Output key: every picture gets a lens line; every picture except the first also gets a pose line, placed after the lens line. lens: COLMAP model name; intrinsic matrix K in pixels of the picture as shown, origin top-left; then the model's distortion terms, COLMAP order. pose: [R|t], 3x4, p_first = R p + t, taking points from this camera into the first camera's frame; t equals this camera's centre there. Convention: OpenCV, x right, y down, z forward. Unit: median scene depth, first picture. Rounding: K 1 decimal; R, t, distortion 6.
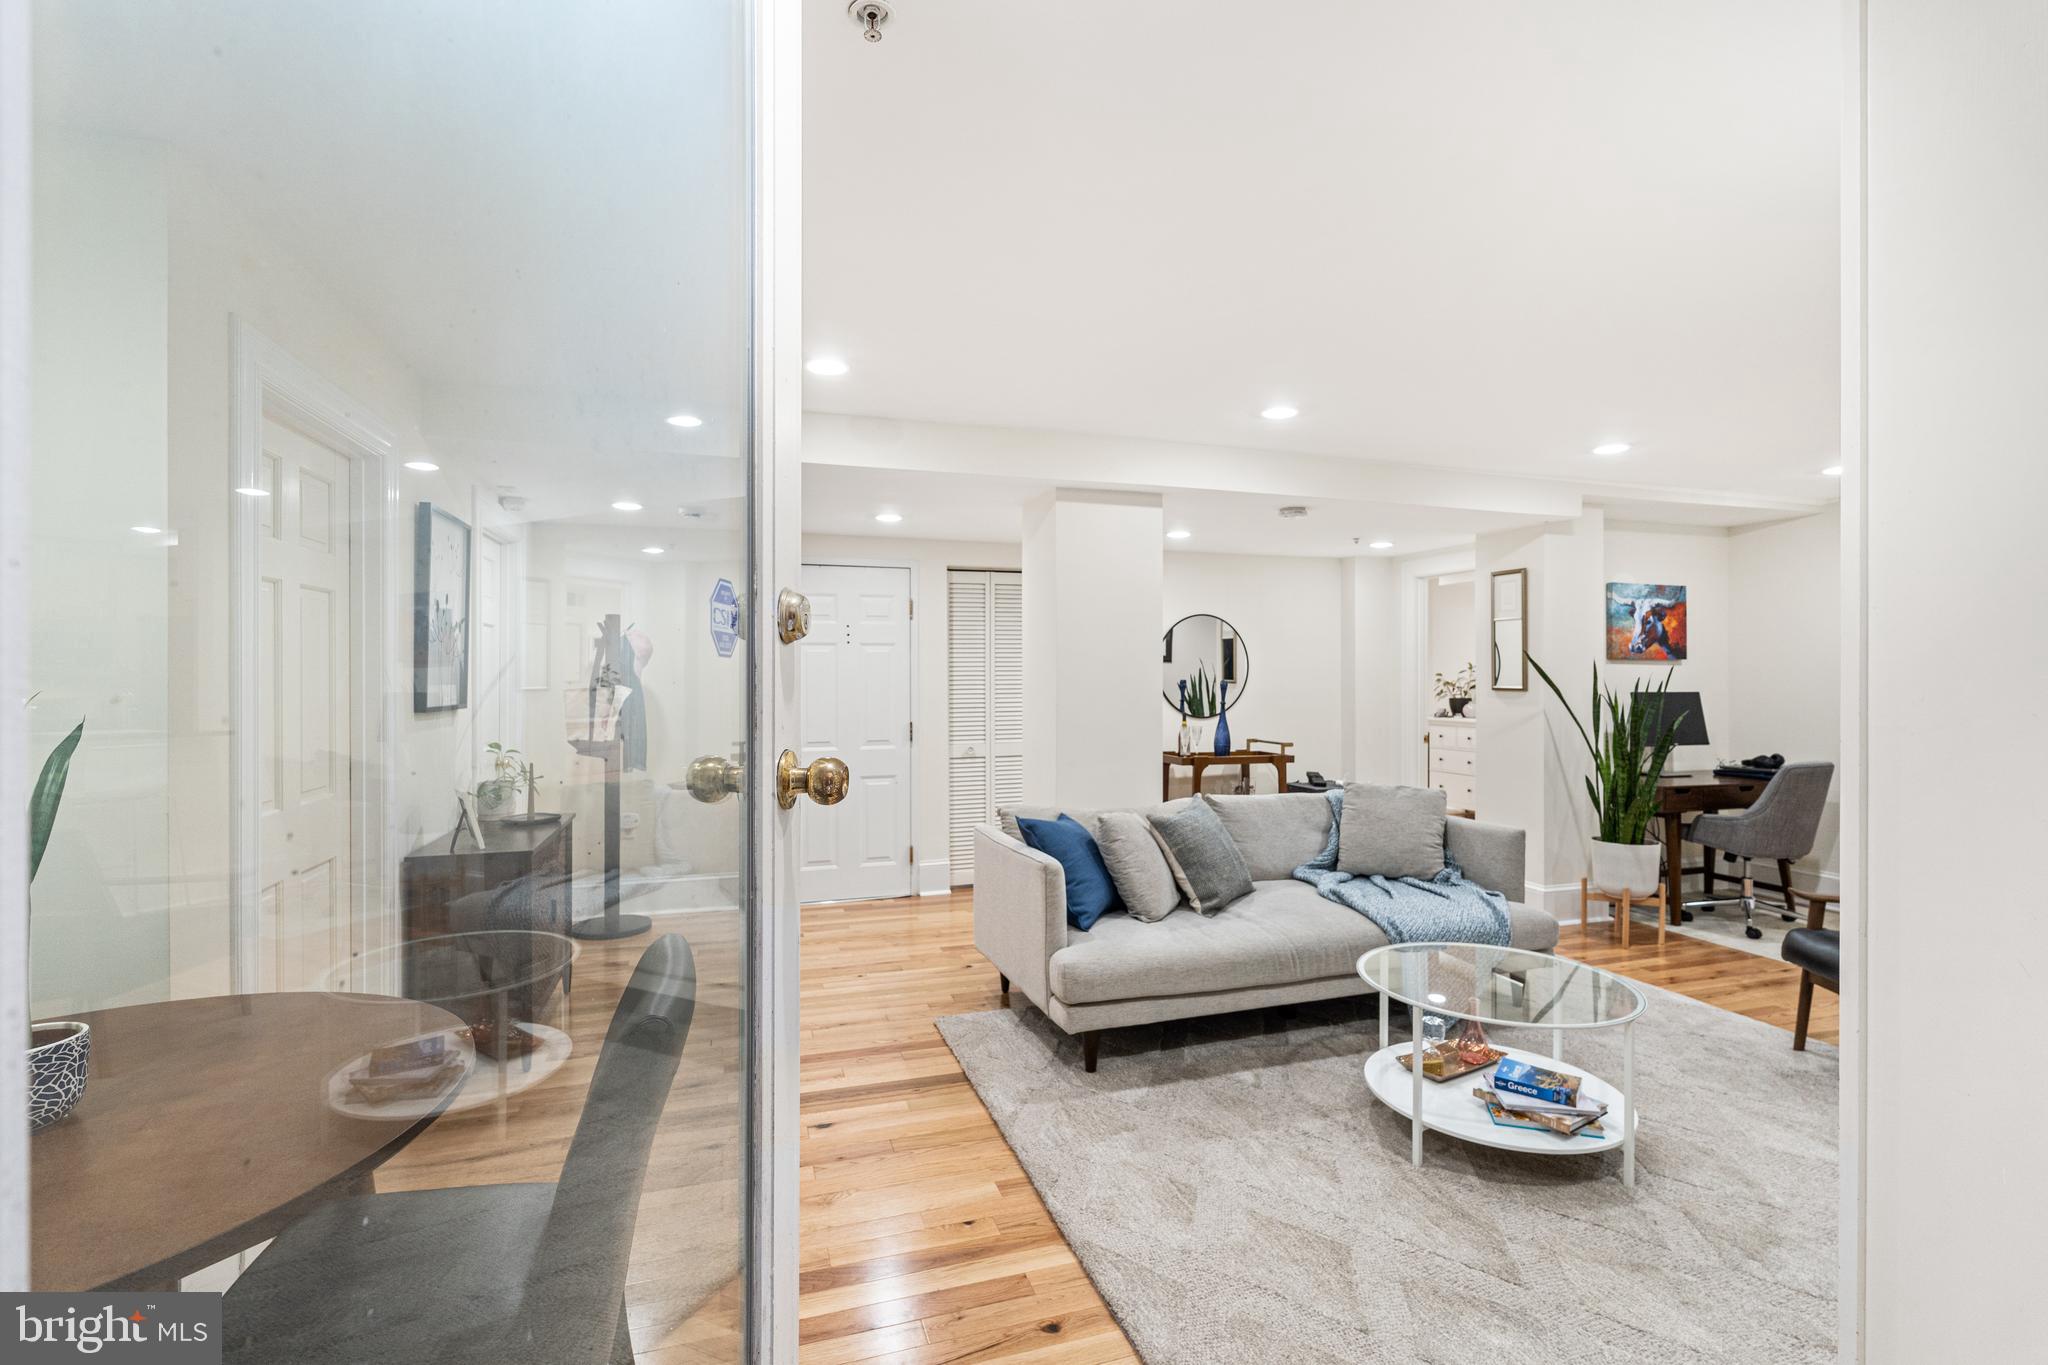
lens RADIAL K [[912.0, 0, 1026.1], [0, 912.0, 679.4], [0, 0, 1]] dist [-0.001200, -0.000143]
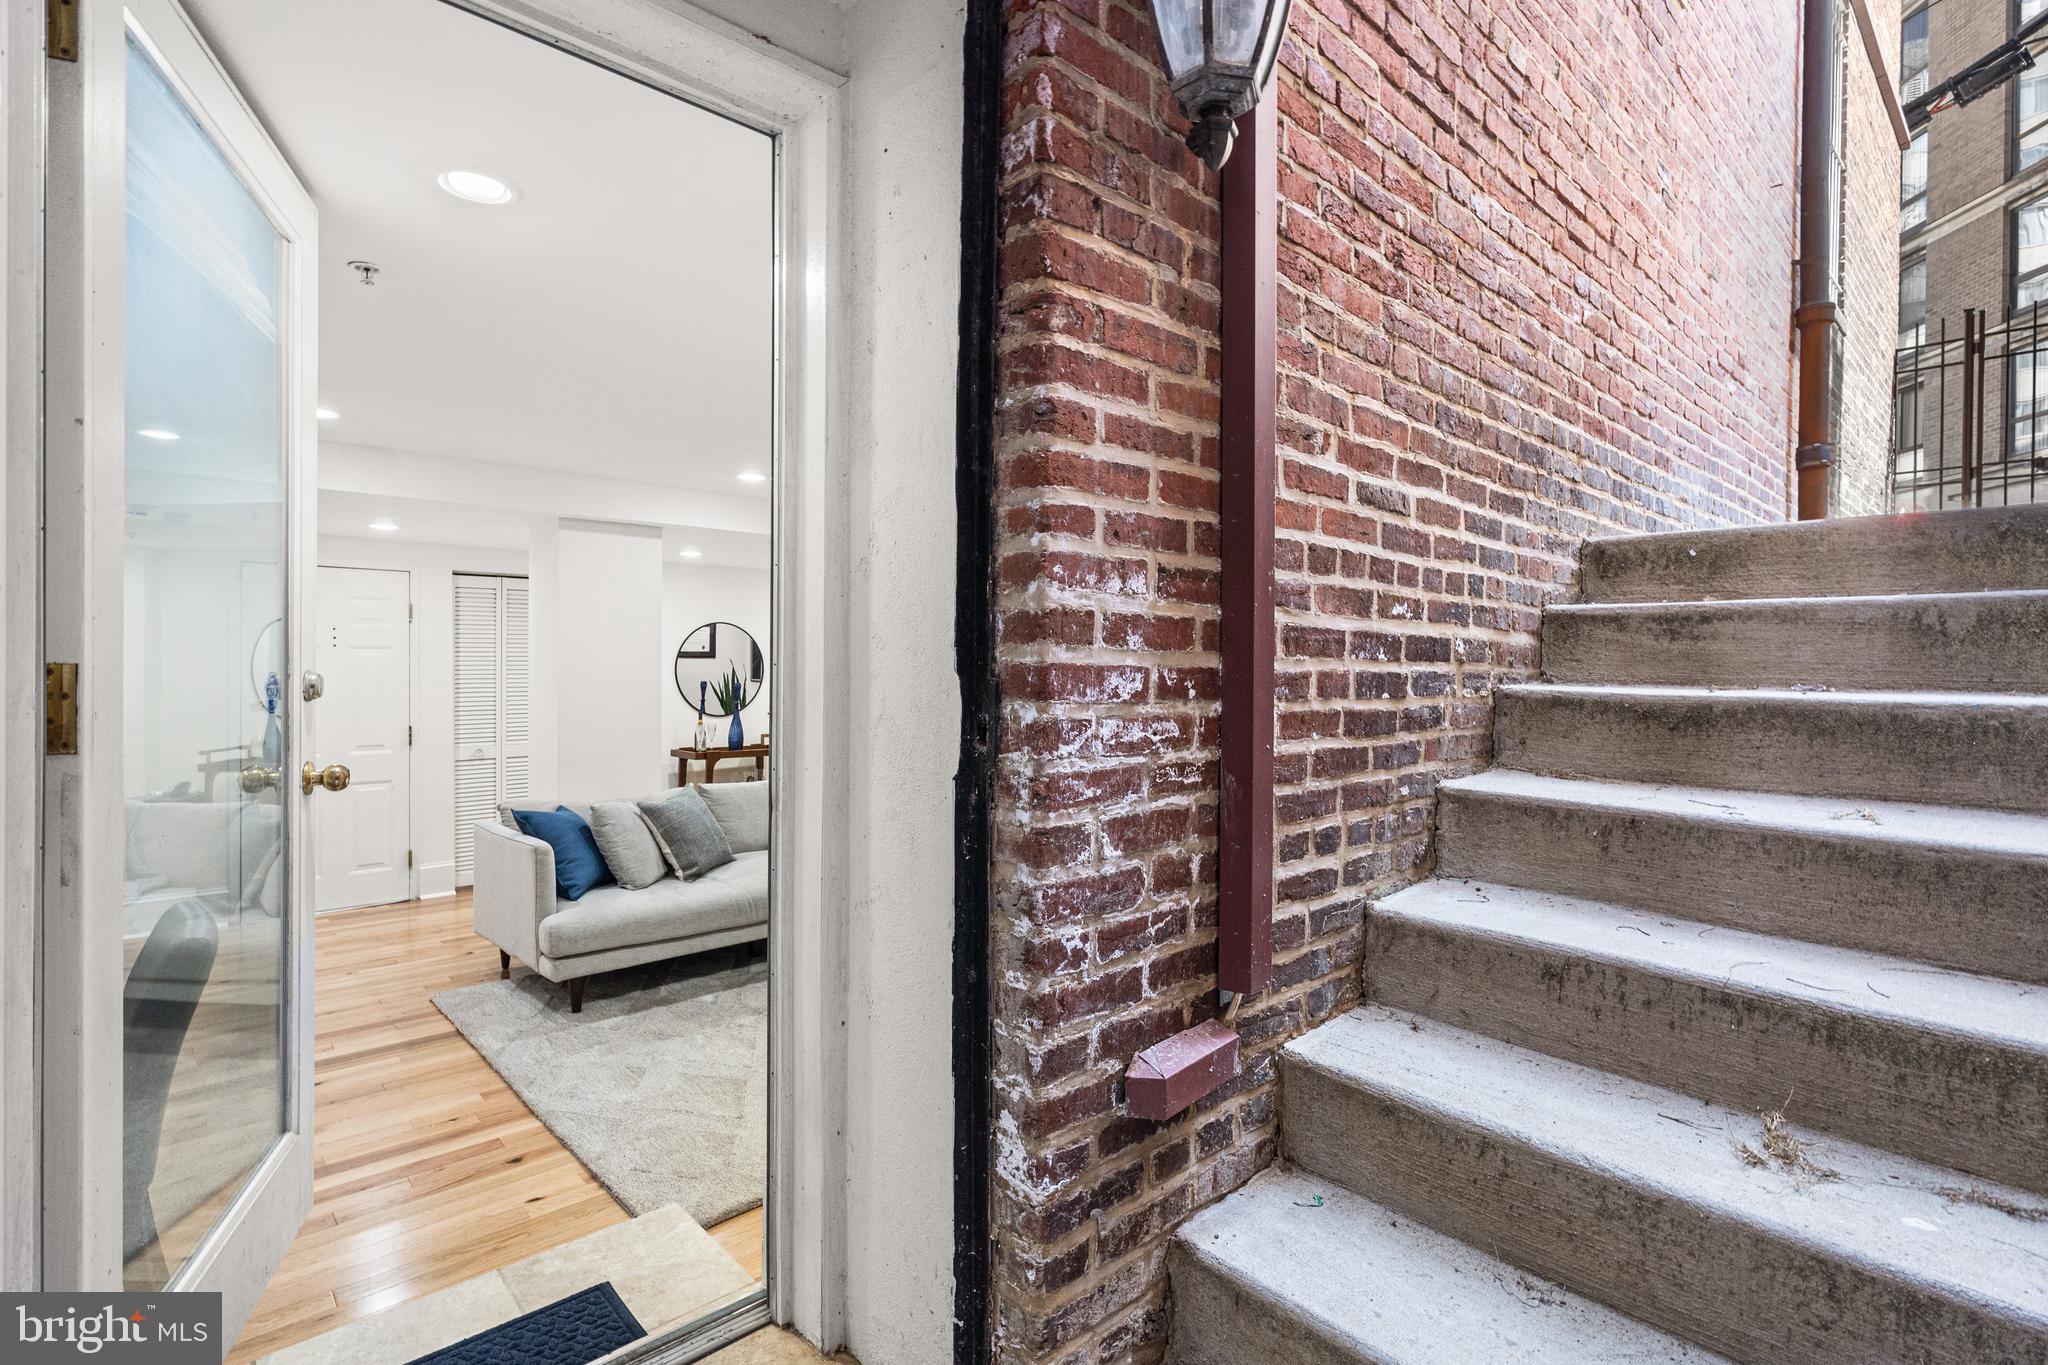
lens RADIAL K [[962.2, 0, 1024.6], [0, 962.2, 672.9], [0, 0, 1]] dist [-0.003592, -0.000116]
pose [[0.906367, 0.003172, 0.422480, 0.046746], [-0.005963, 0.999968, 0.005283, -0.024977], [-0.422450, -0.007308, 0.906357, -0.284012]]
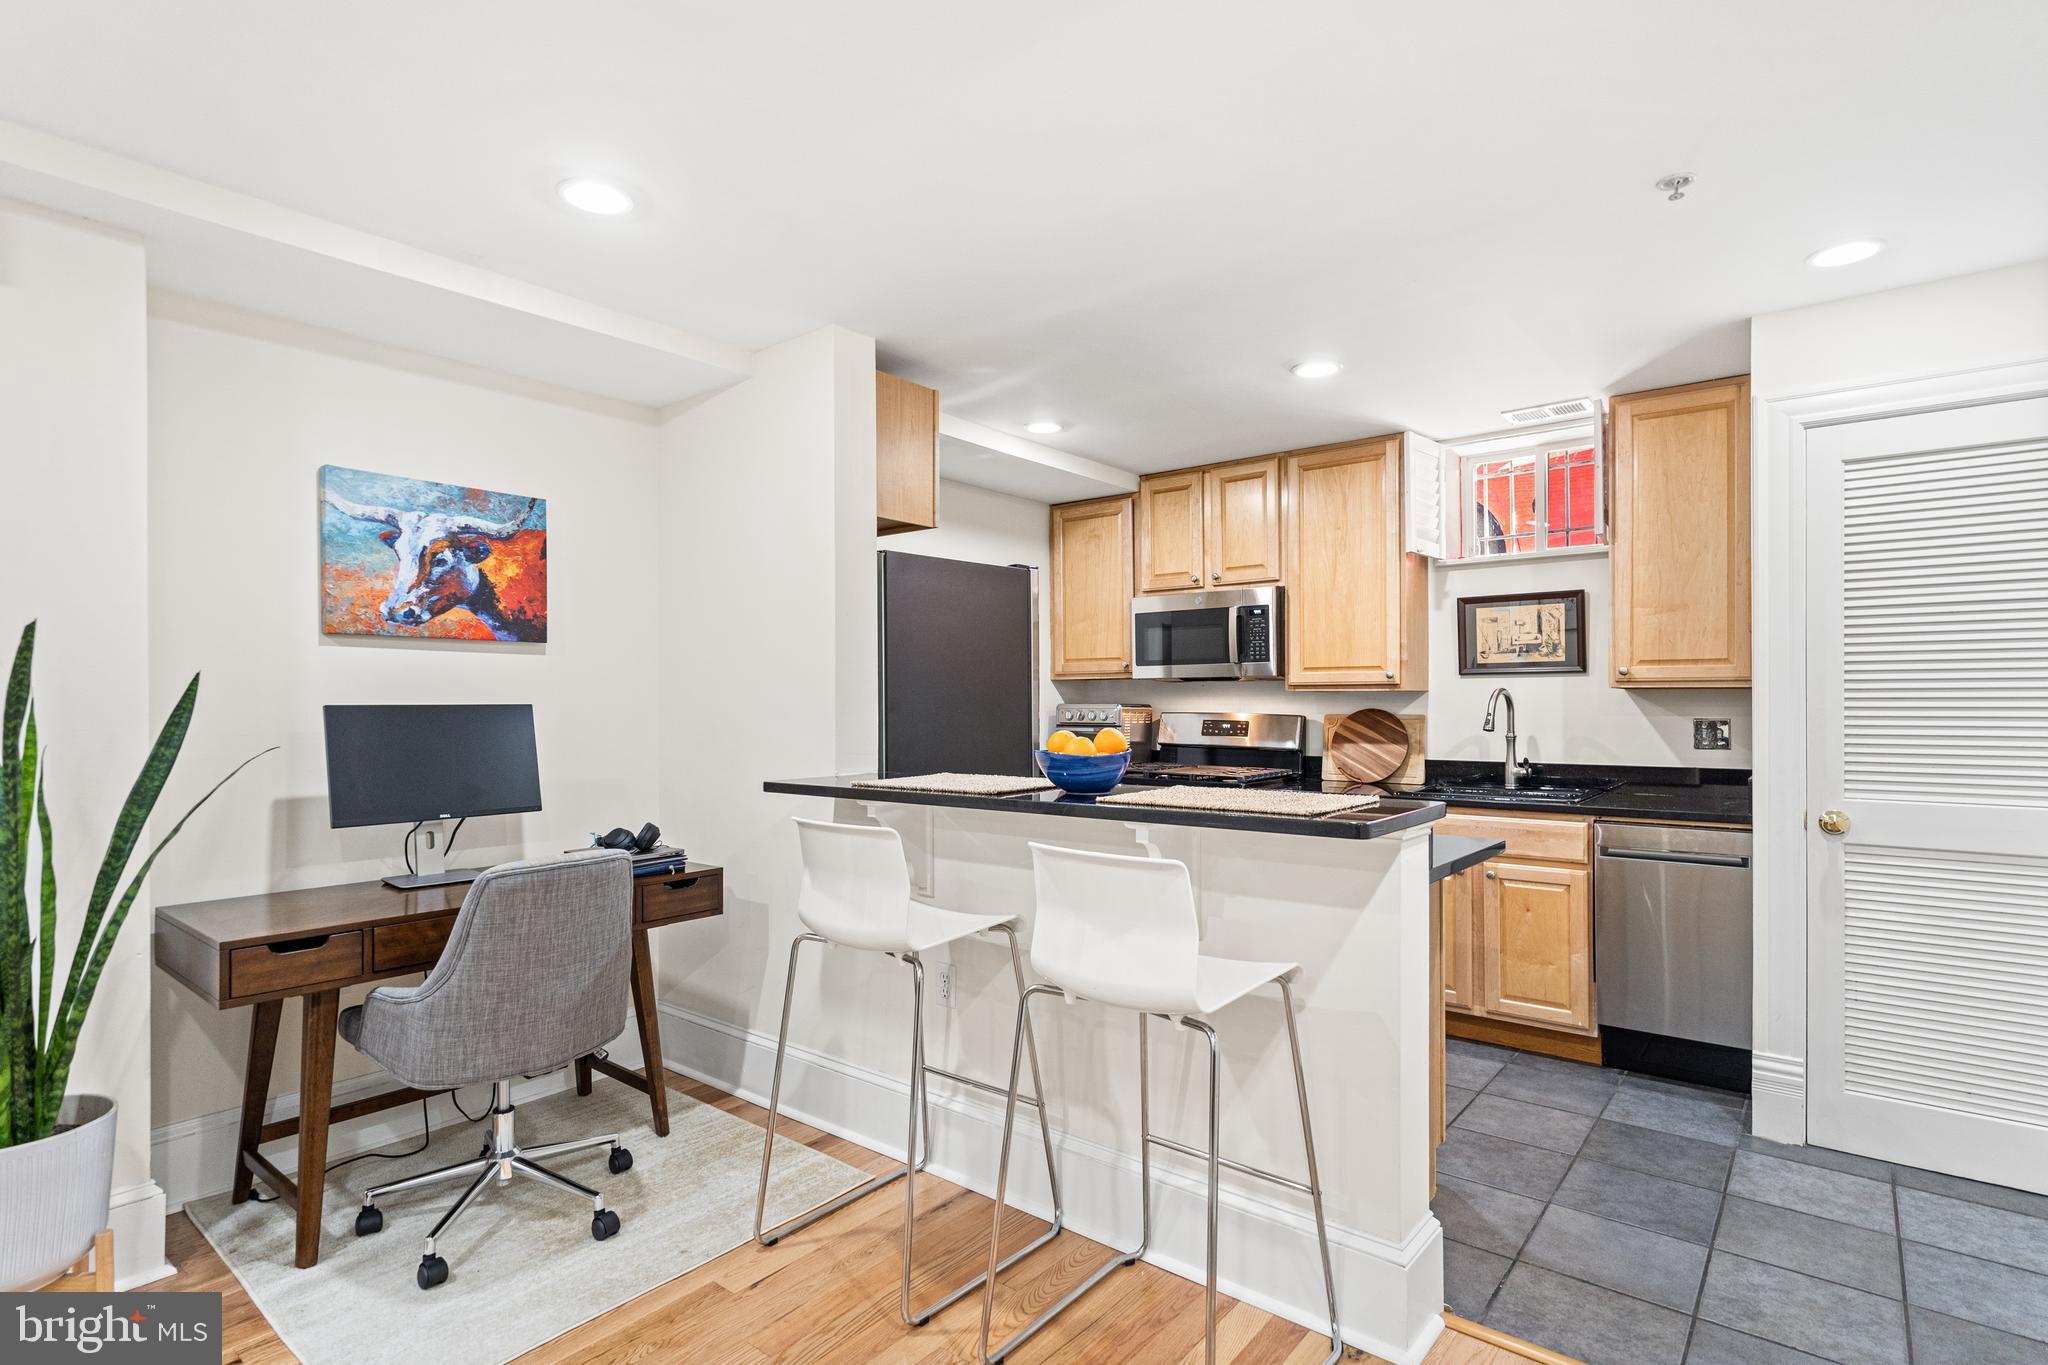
lens RADIAL K [[1019.5, 0, 1016.8], [0, 1019.5, 696.3], [0, 0, 1]] dist [-0.001045, -0.000152]
pose [[0.837477, -0.002003, 0.546469, 0.761582], [0.006163, 0.999964, -0.005778, 0.016013], [-0.546438, 0.008207, 0.837460, 0.450757]]
